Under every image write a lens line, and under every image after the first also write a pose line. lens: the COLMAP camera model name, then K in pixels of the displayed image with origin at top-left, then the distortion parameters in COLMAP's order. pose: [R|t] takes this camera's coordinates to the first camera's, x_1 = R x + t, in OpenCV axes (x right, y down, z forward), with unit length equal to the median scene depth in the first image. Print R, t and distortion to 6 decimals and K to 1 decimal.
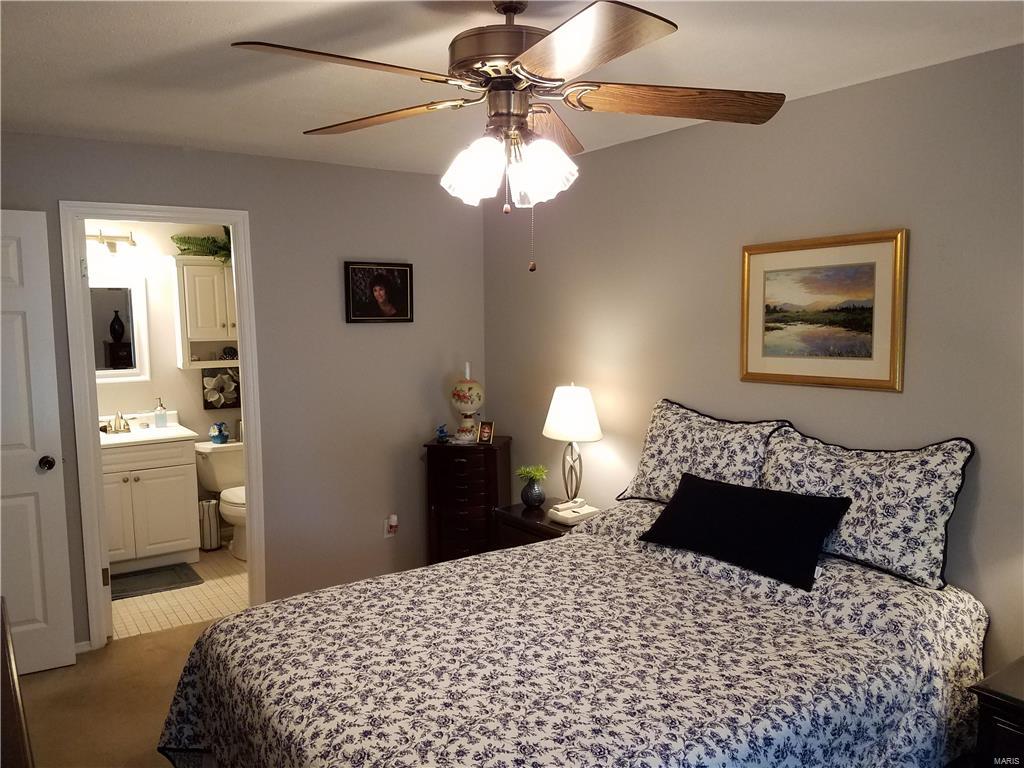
lens RADIAL K [[815.1, 0, 504.3], [0, 815.1, 397.5], [0, 0, 1]] dist [0.305559, -0.668326]
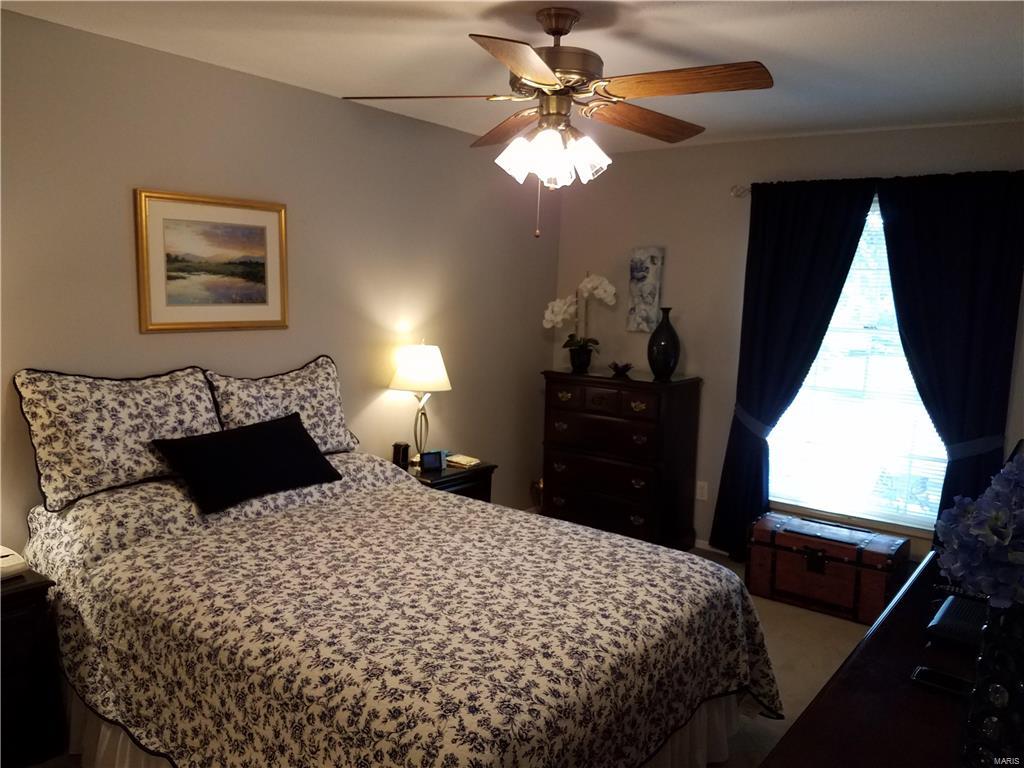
lens RADIAL K [[815.1, 0, 504.3], [0, 815.1, 397.5], [0, 0, 1]] dist [0.305559, -0.668326]
pose [[-0.332500, -0.156415, 0.930042, -0.835120], [0.046212, 0.982264, 0.181719, -0.114282], [-0.941970, 0.103401, -0.319375, 1.033690]]
